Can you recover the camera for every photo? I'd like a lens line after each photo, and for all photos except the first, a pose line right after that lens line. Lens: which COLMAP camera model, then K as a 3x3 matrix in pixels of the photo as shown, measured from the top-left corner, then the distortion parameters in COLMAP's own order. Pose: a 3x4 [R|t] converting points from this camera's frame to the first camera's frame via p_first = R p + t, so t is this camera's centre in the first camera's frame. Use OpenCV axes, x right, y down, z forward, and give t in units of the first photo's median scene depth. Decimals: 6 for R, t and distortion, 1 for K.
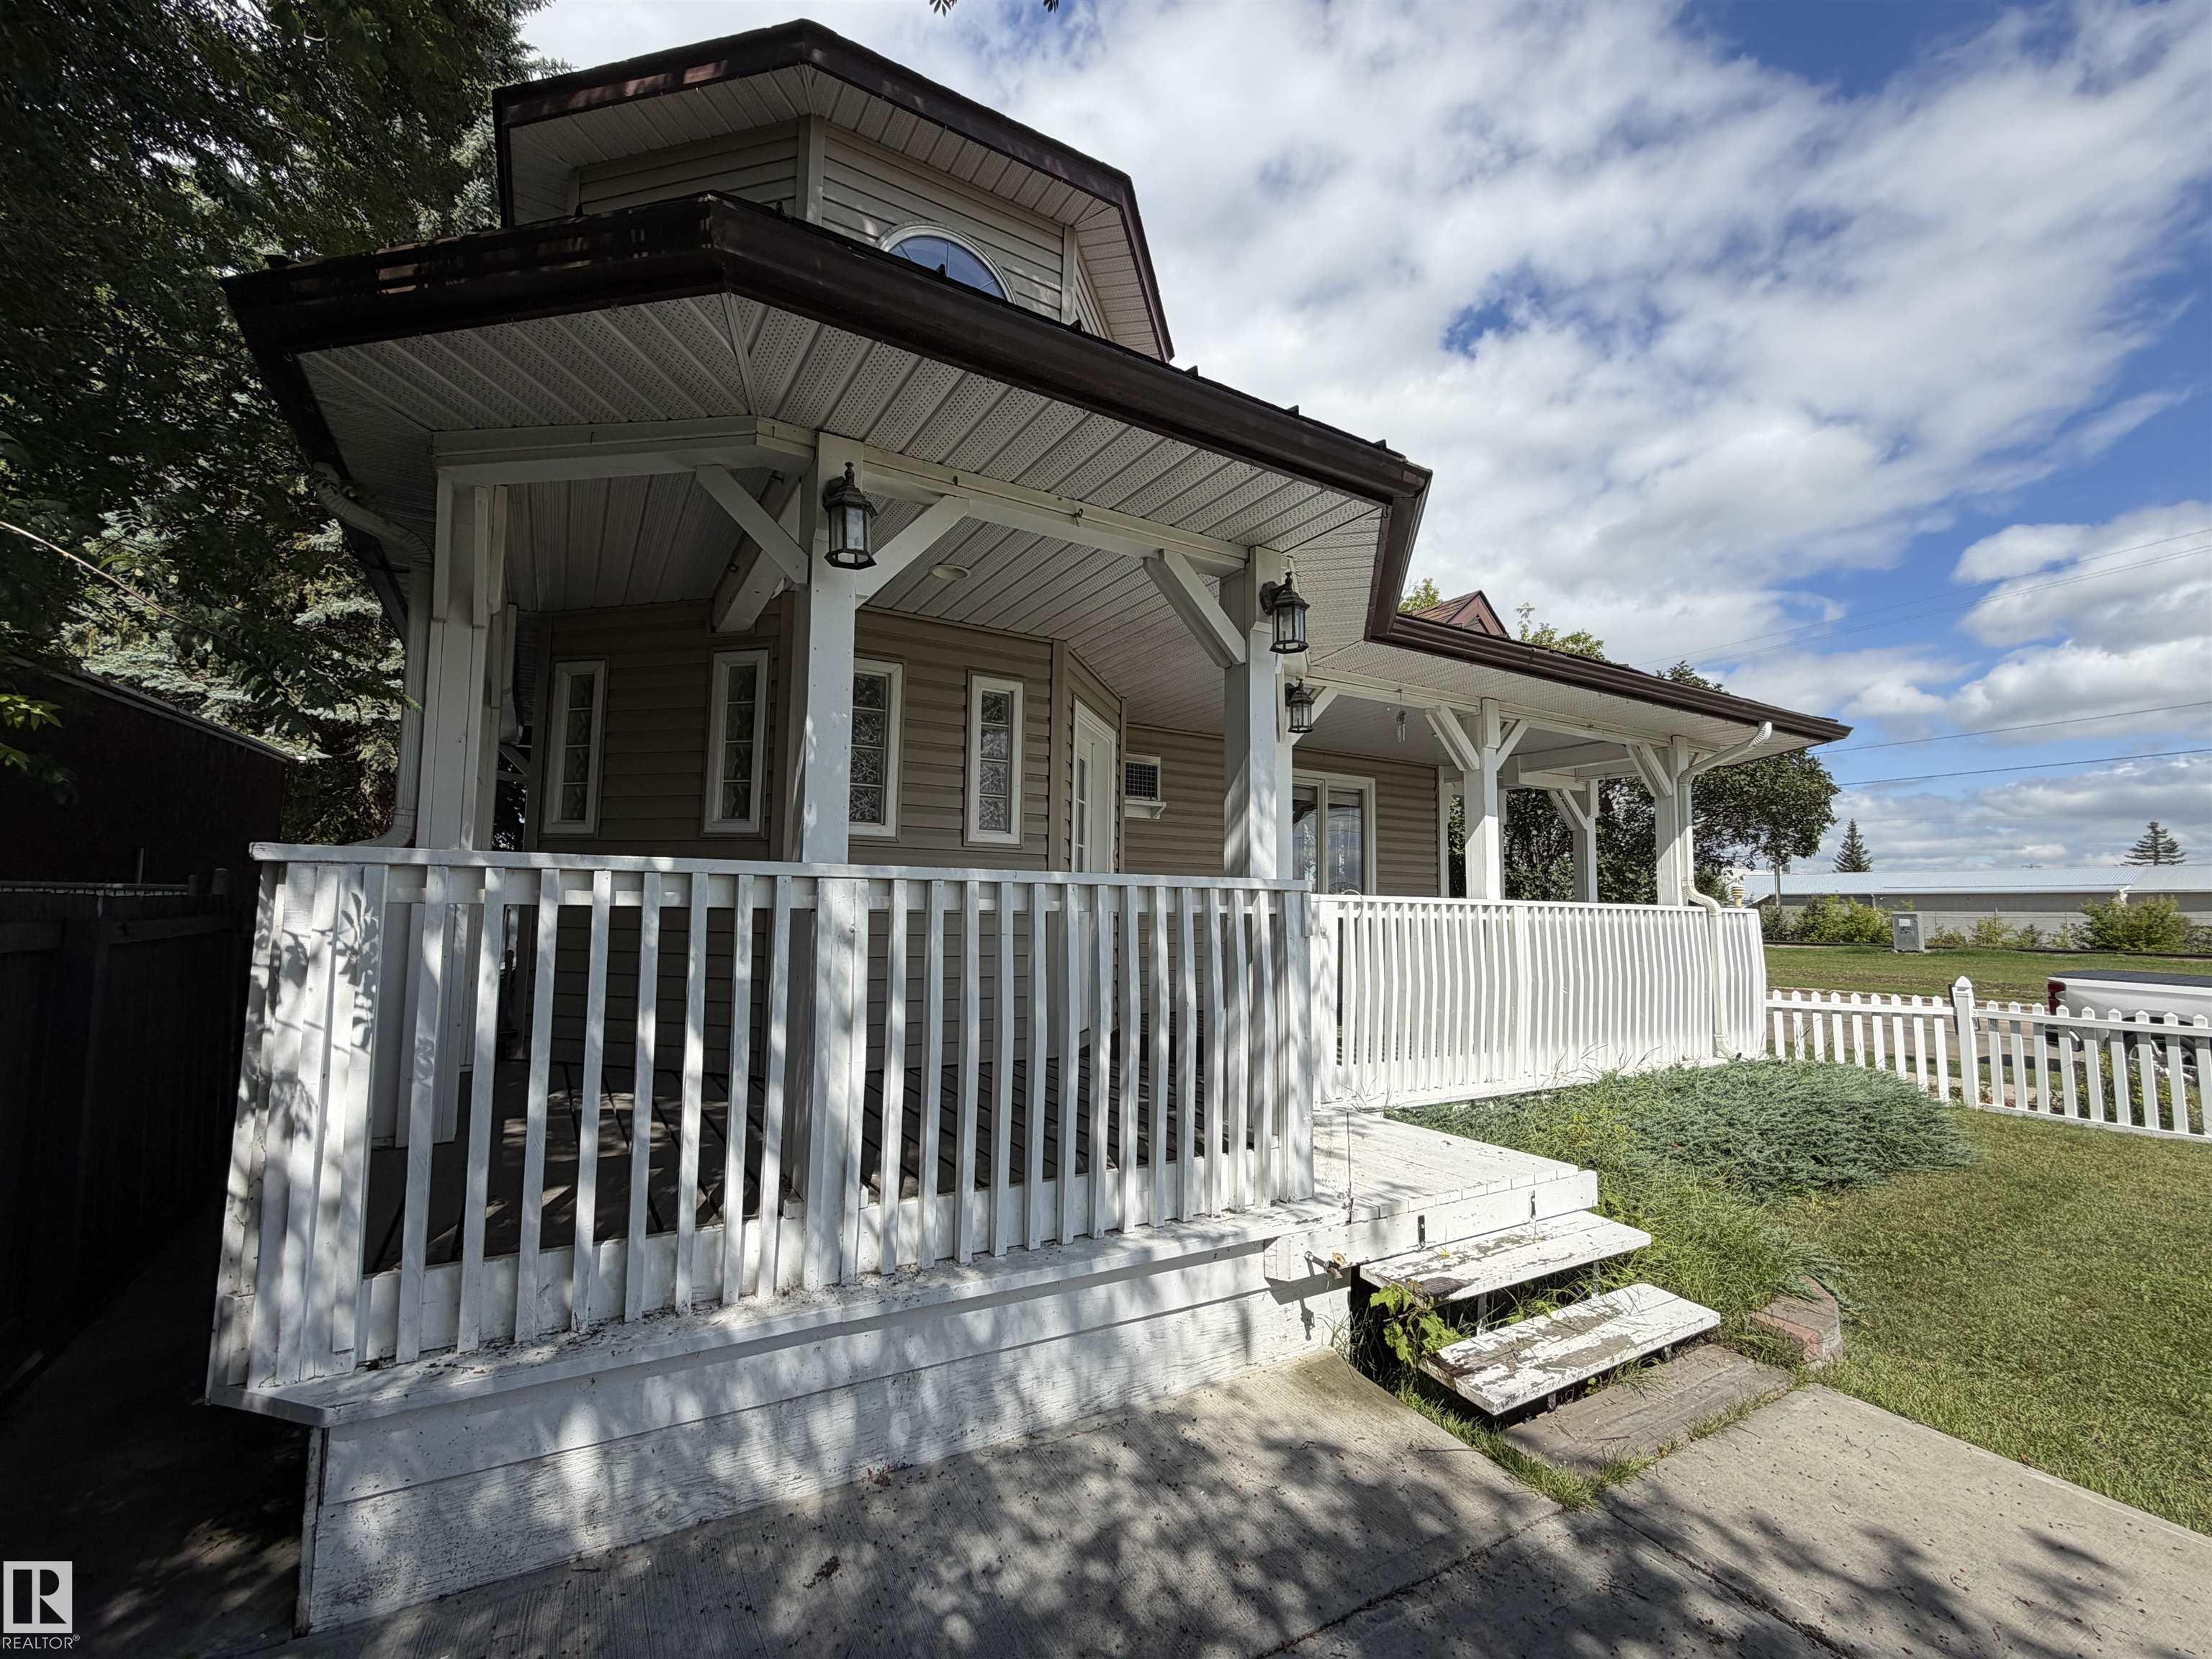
lens RADIAL K [[945.1, 0, 1106.0], [0, 945.1, 829.5], [0, 0, 1]] dist [0.000730, 0.000551]
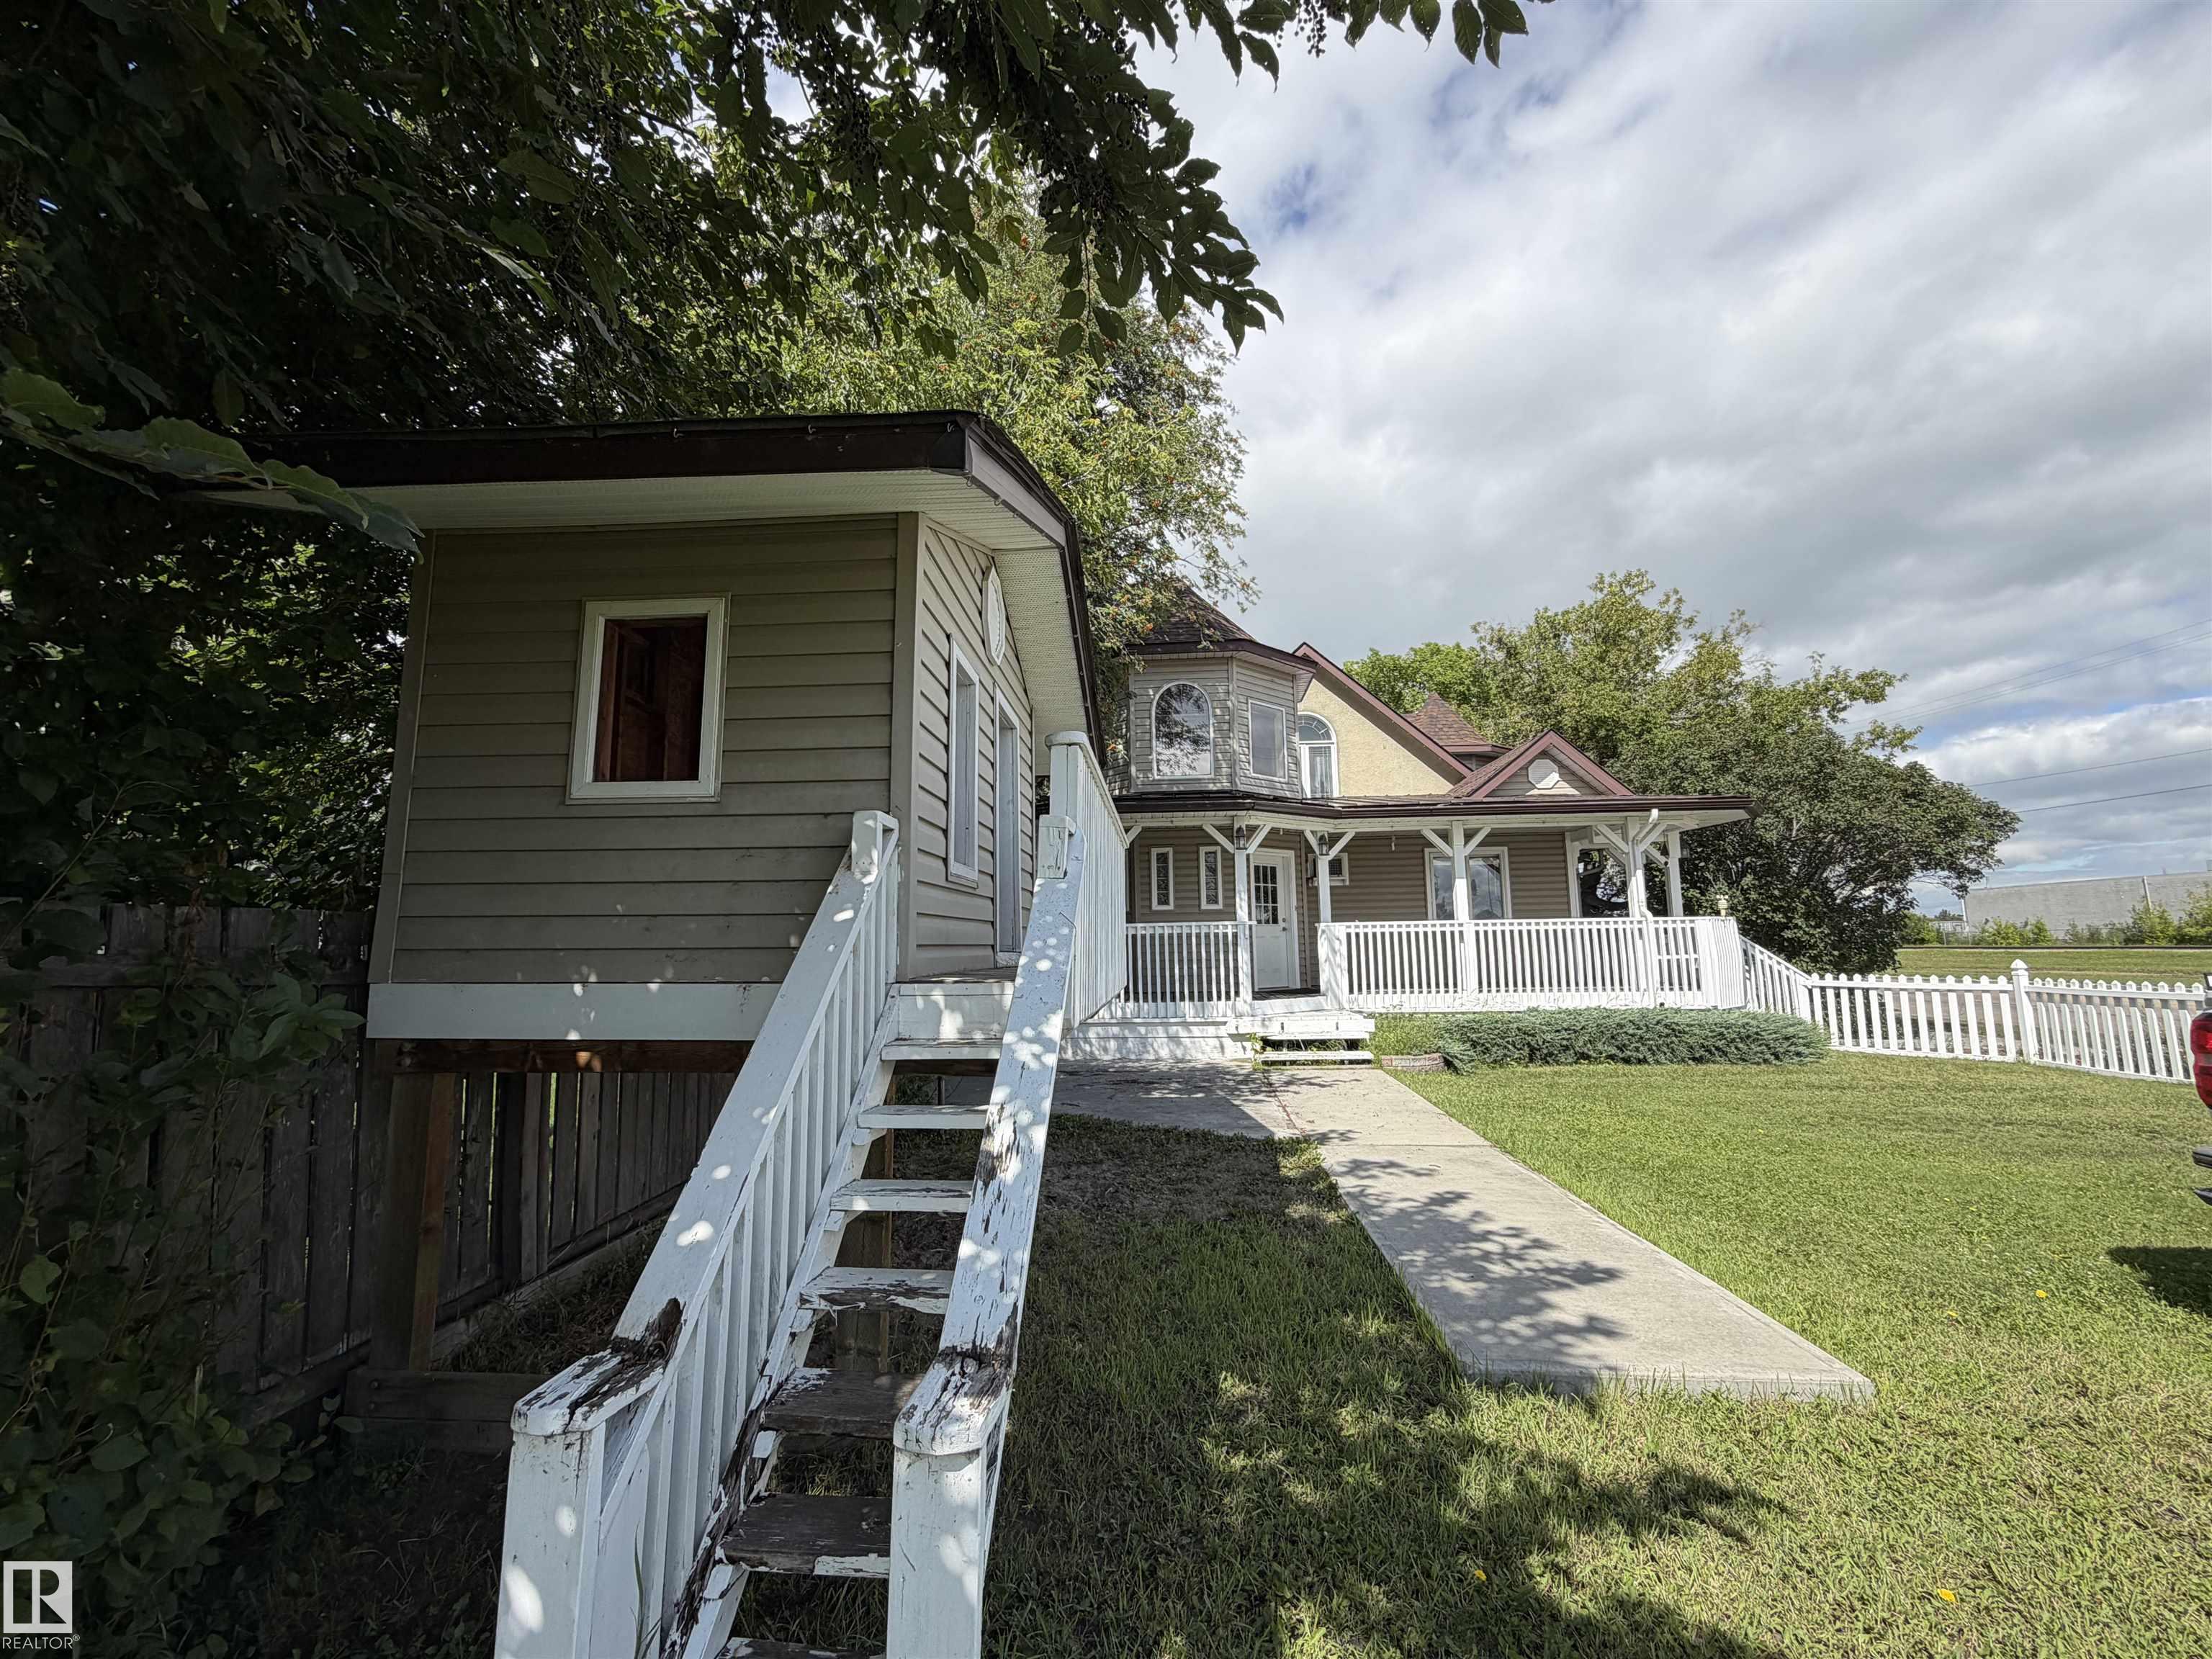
lens RADIAL K [[945.1, 0, 1106.0], [0, 945.1, 829.5], [0, 0, 1]] dist [0.000730, 0.000551]
pose [[0.816283, -0.098674, -0.569162, 2.053849], [0.078962, 0.995114, -0.059274, -0.127710], [0.572229, 0.003443, 0.820086, -2.372422]]
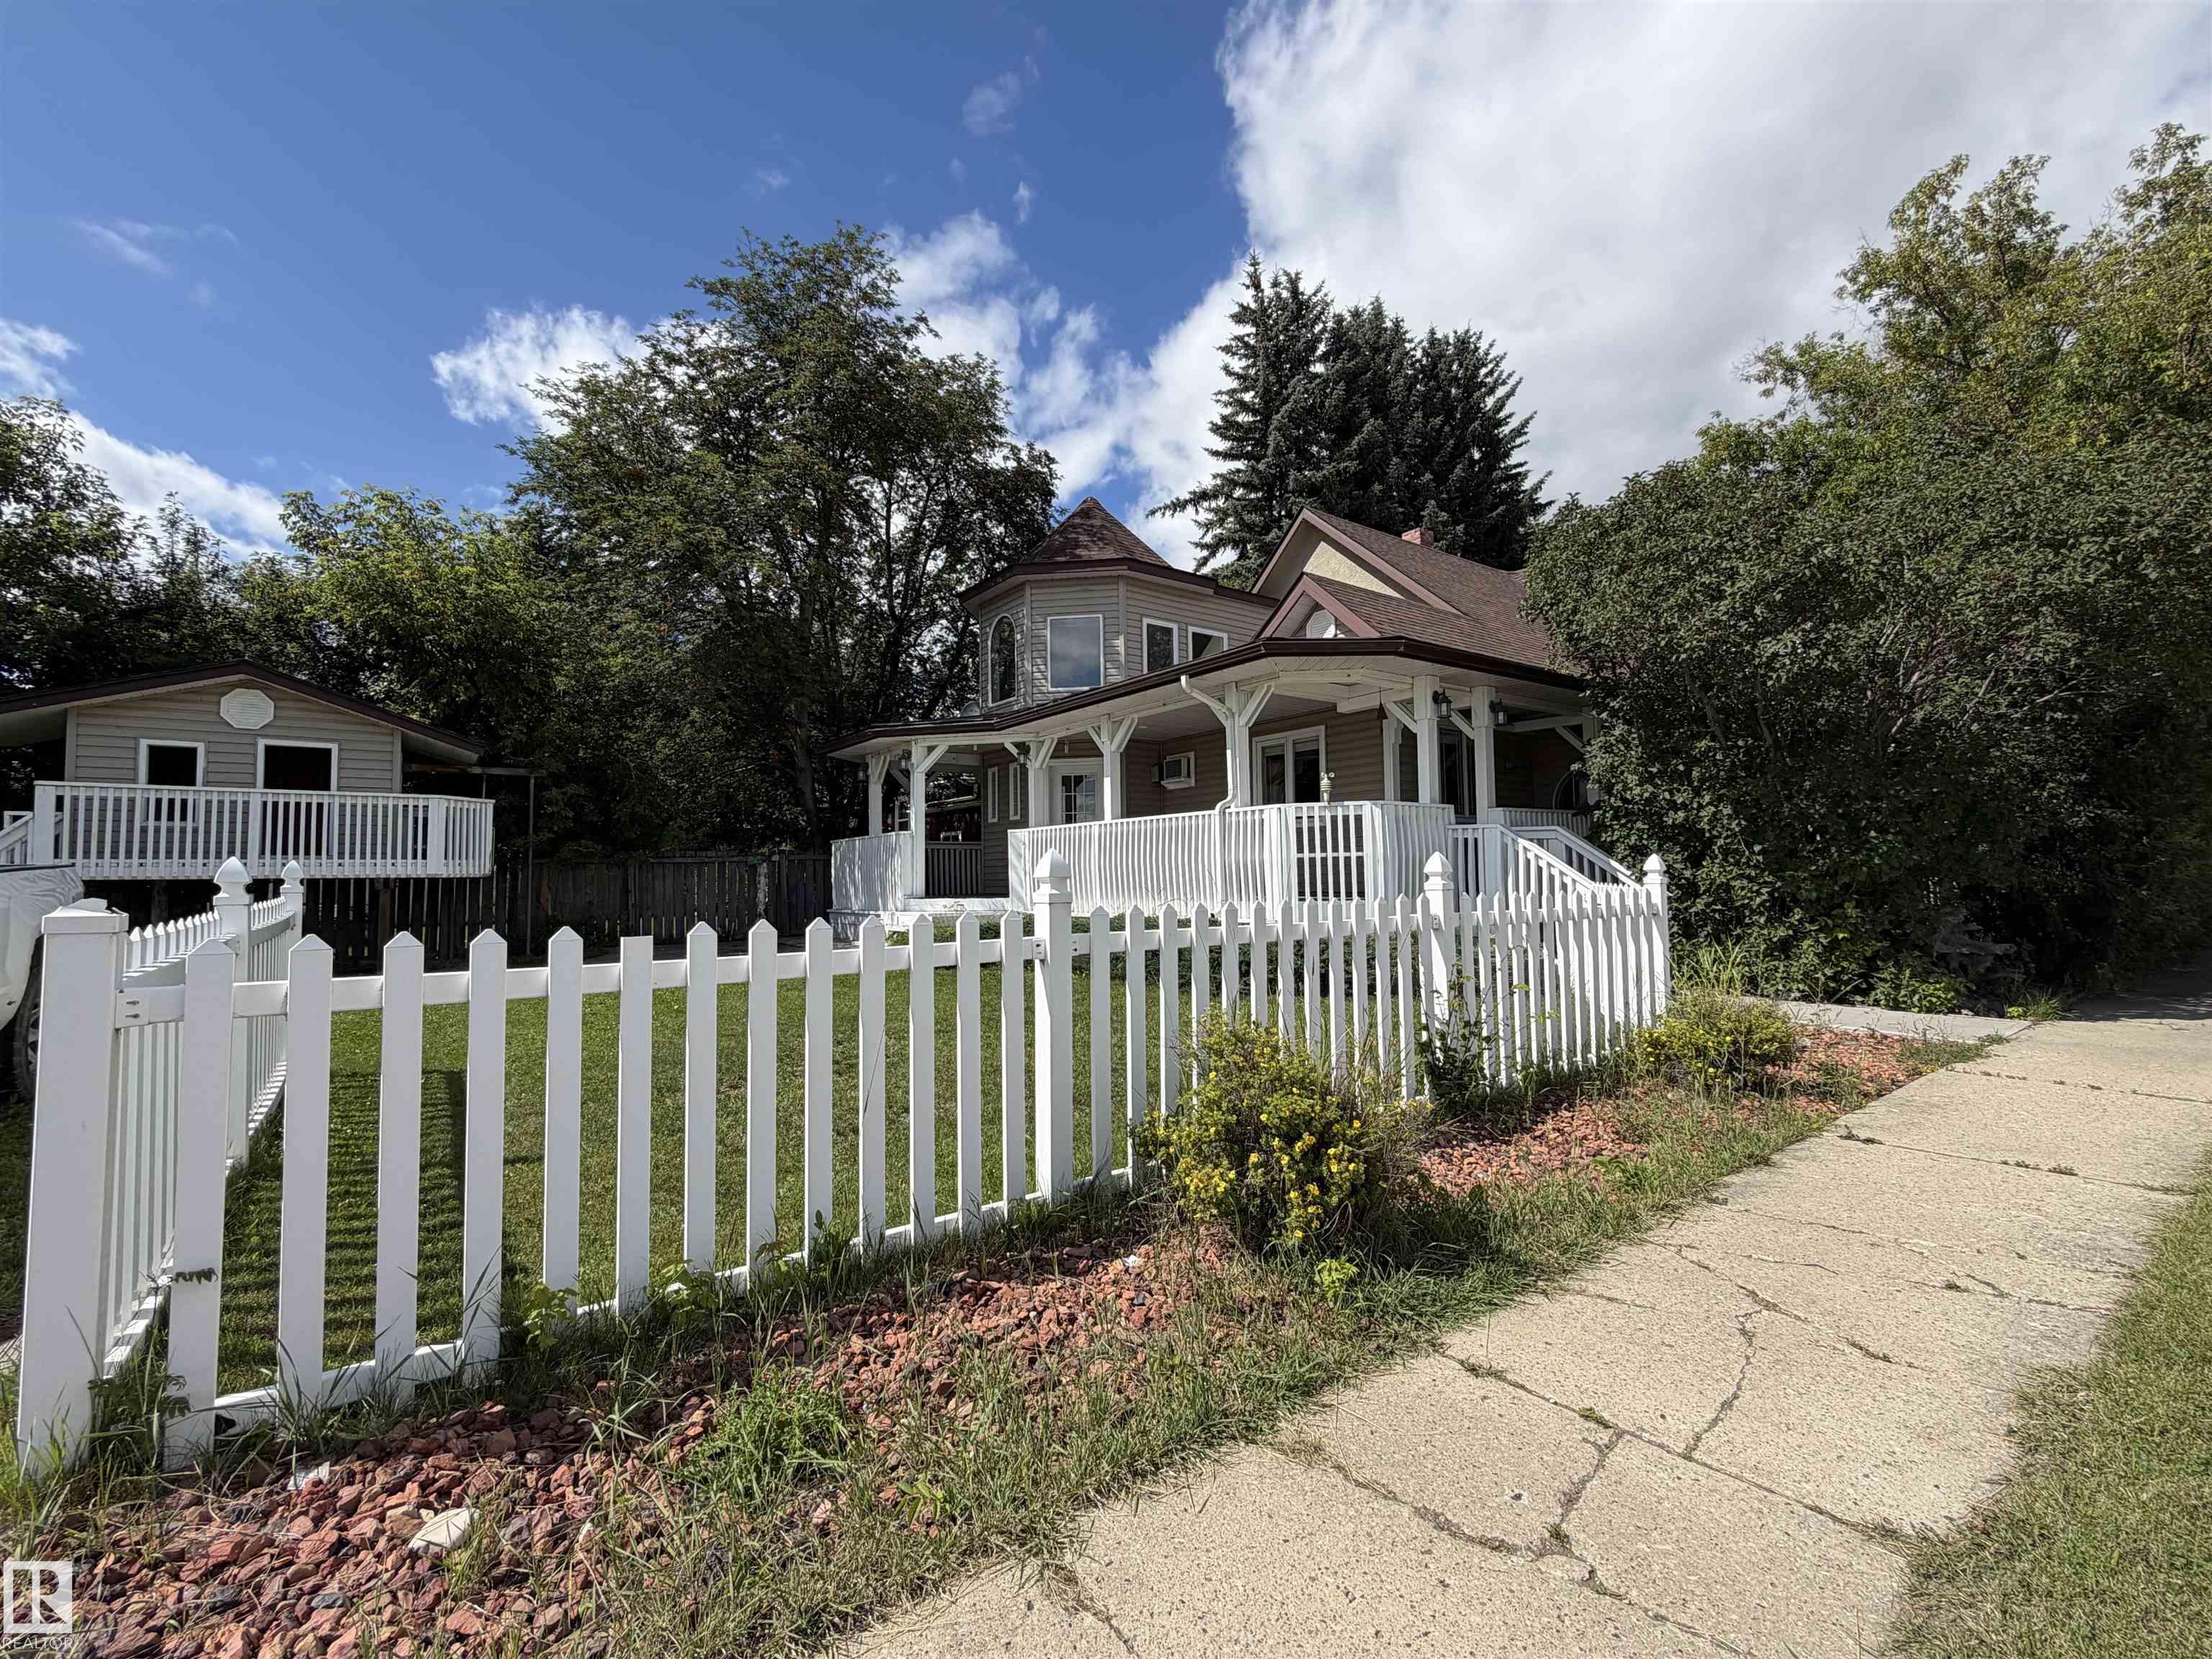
lens RADIAL K [[945.1, 0, 1106.0], [0, 945.1, 829.5], [0, 0, 1]] dist [0.000730, 0.000551]
pose [[0.085161, -0.069102, -0.993968, 4.944022], [0.106293, 0.992529, -0.059895, 0.443351], [0.990681, -0.100551, 0.091870, 1.784384]]
